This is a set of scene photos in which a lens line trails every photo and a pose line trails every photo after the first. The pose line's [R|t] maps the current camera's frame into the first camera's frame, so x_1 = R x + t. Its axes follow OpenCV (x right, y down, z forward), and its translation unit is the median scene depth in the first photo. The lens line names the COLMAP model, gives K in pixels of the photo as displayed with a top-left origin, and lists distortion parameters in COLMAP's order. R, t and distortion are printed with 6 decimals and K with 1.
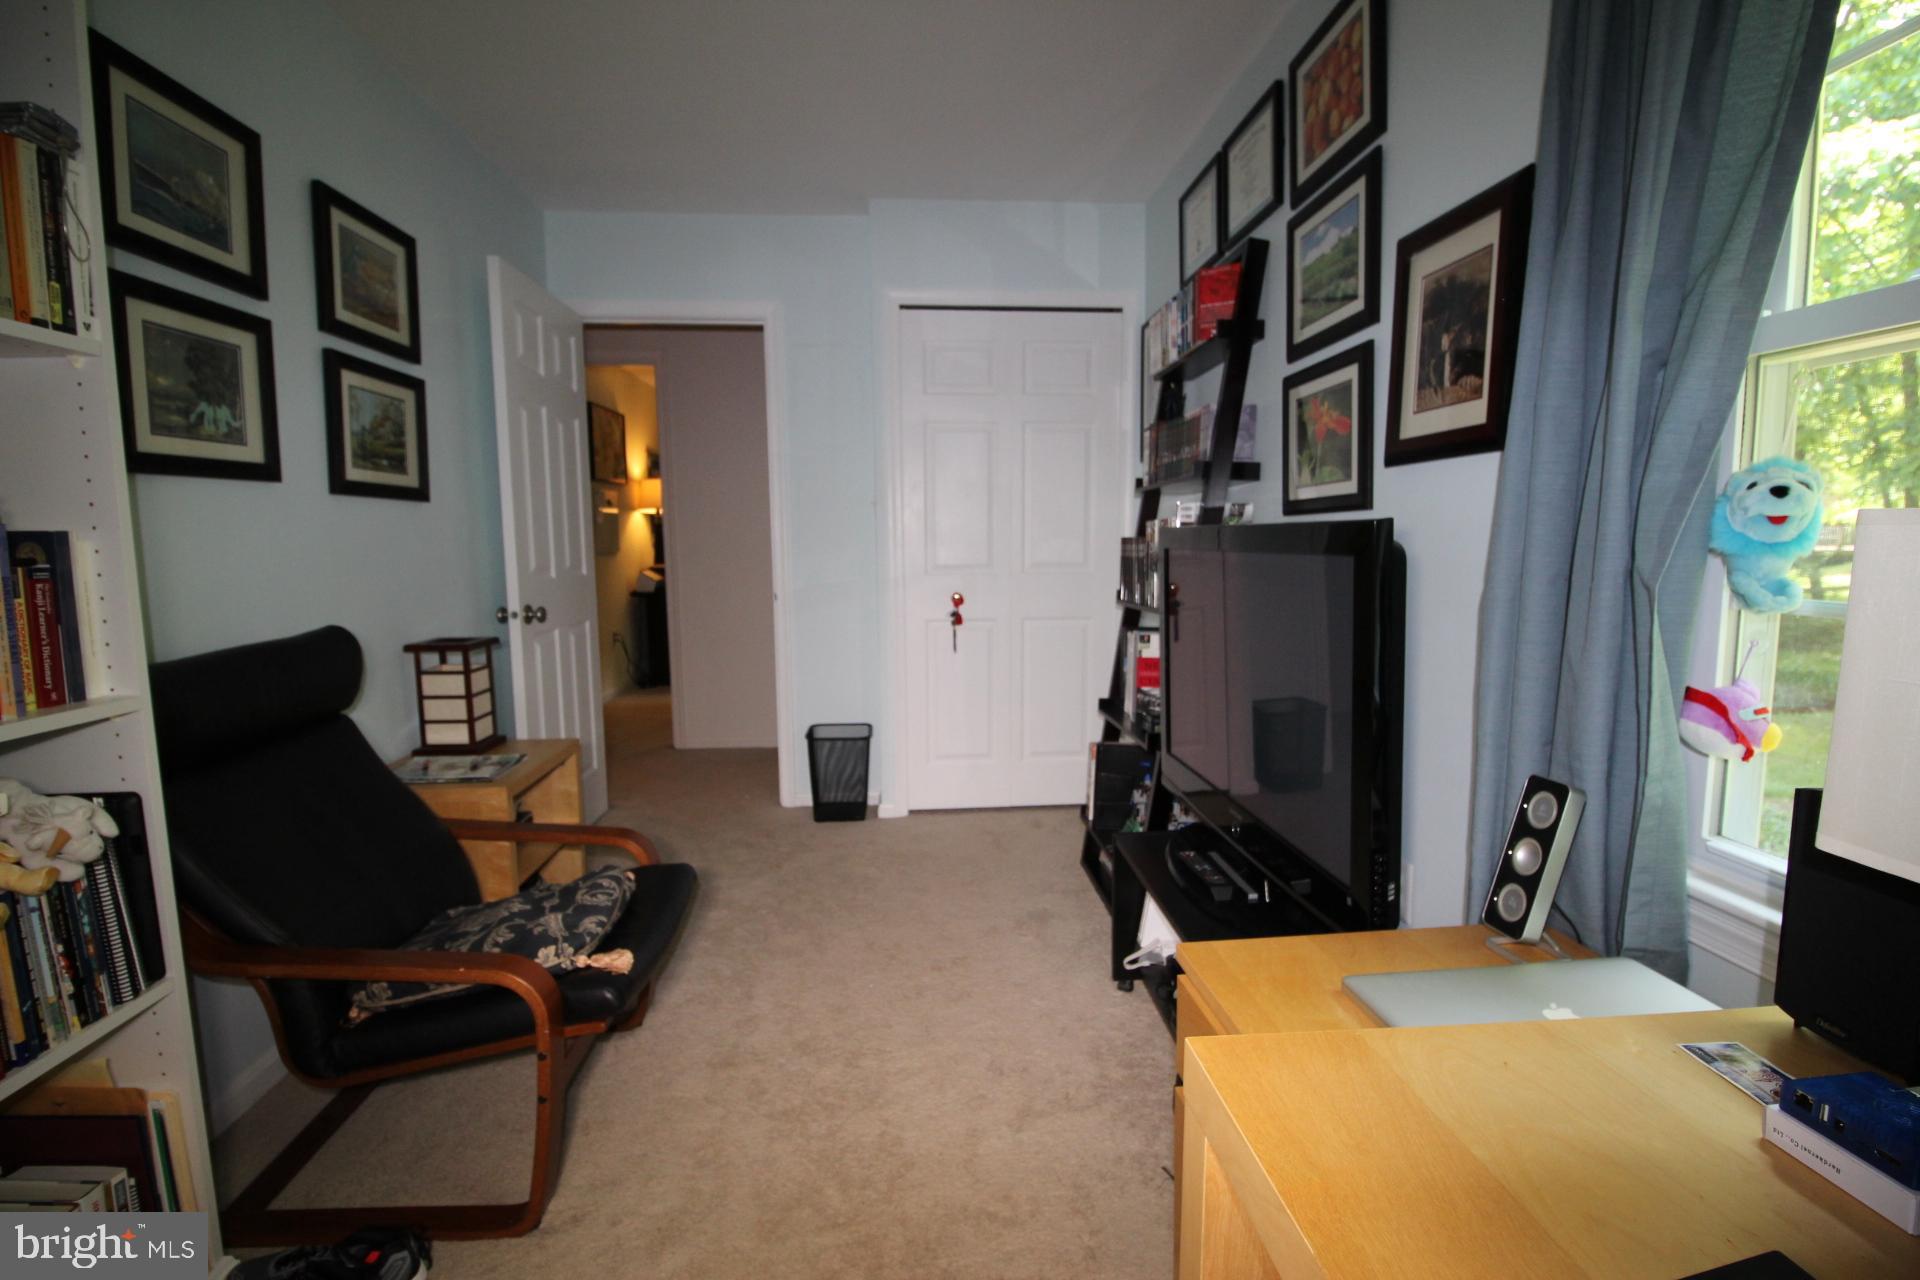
lens RADIAL K [[886.1, 0, 961.4], [0, 886.1, 630.4], [0, 0, 1]] dist [-0.013684, -0.006664]
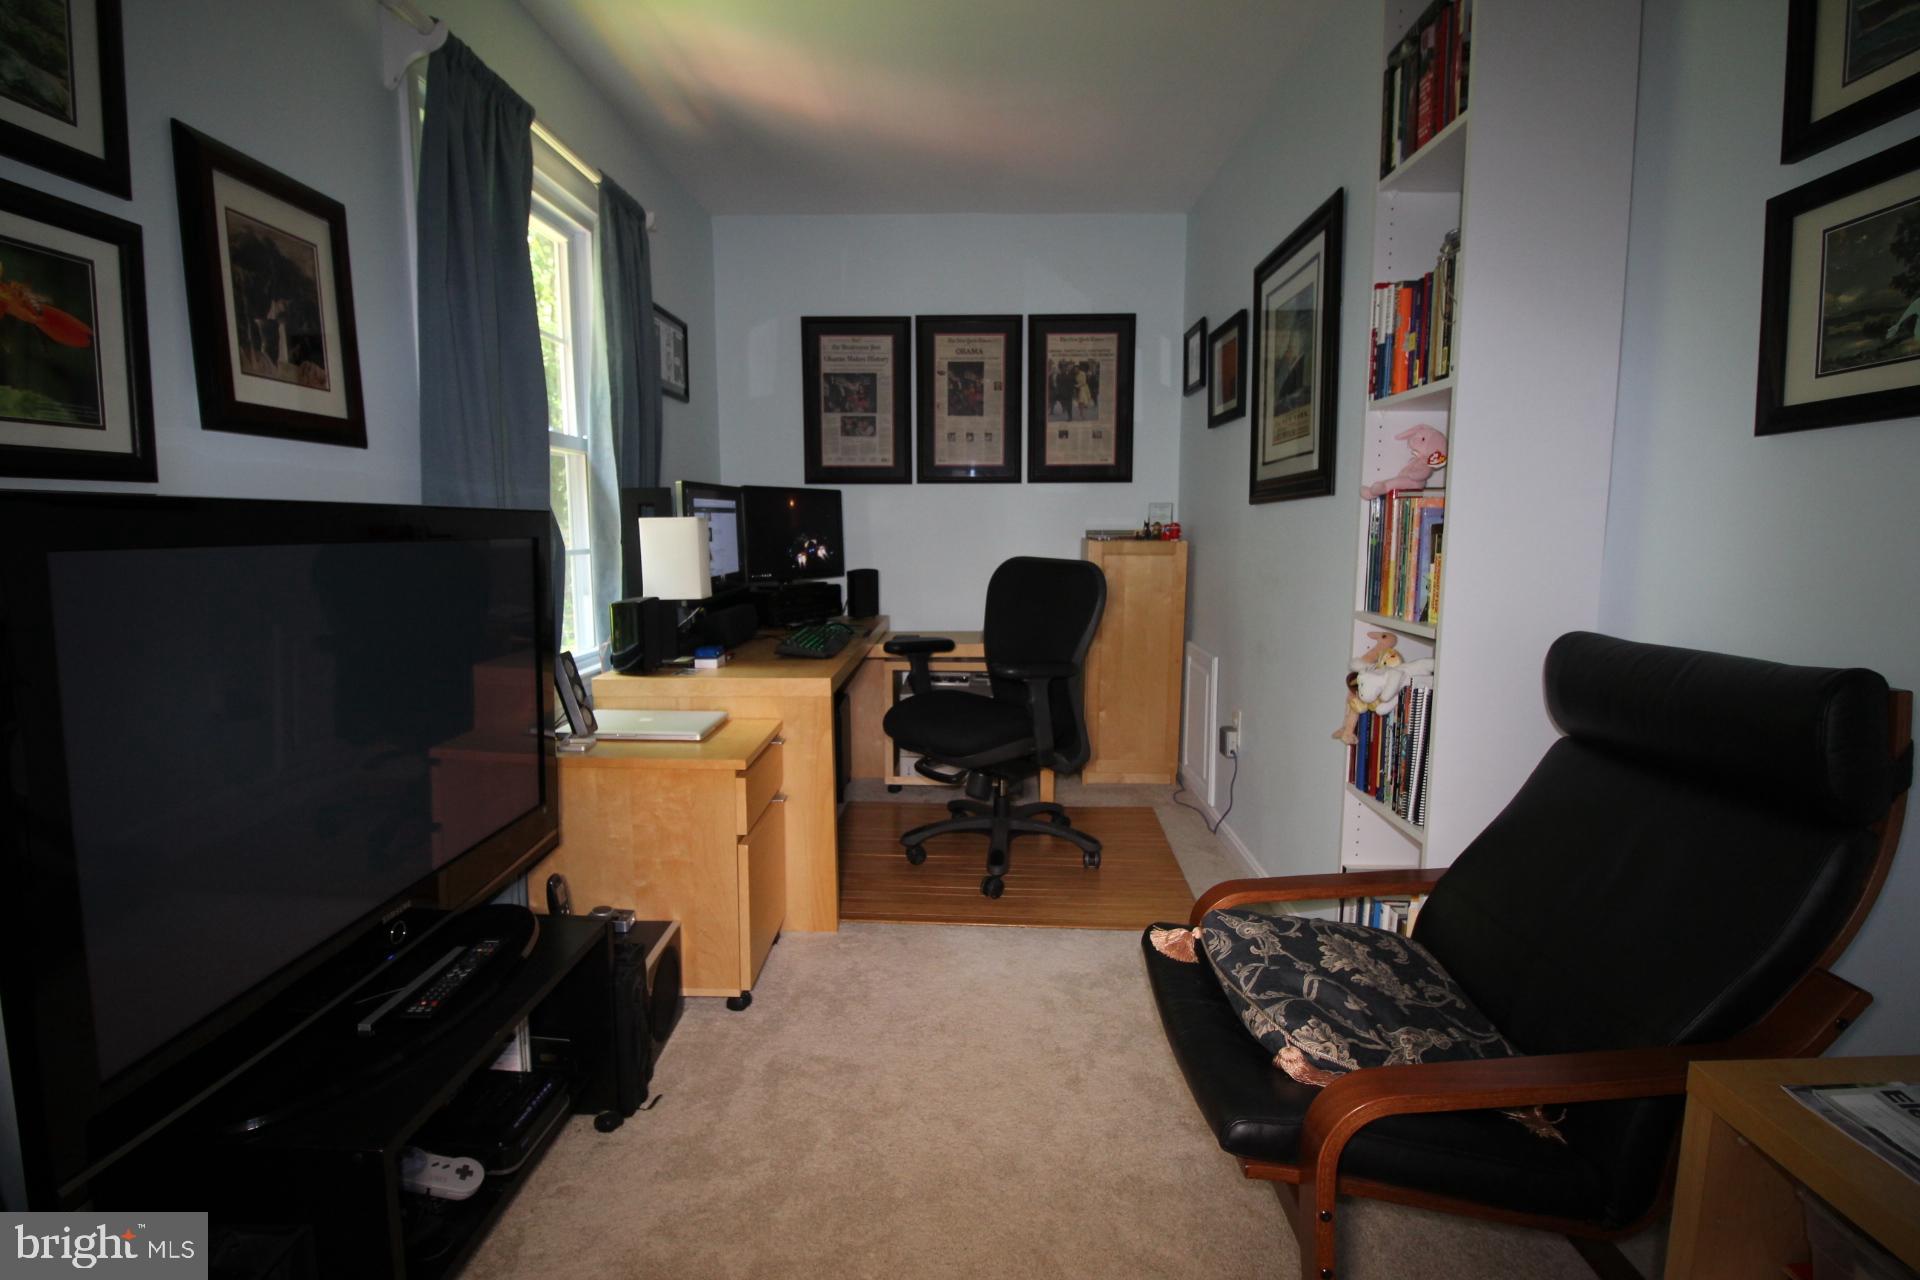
lens RADIAL K [[886.1, 0, 962.3], [0, 886.1, 629.9], [0, 0, 1]] dist [-0.013684, -0.006664]
pose [[-0.995342, -0.002817, 0.096361, -0.238720], [0.017523, 0.977635, 0.209577, -0.176696], [-0.094796, 0.210289, -0.973032, 1.829582]]
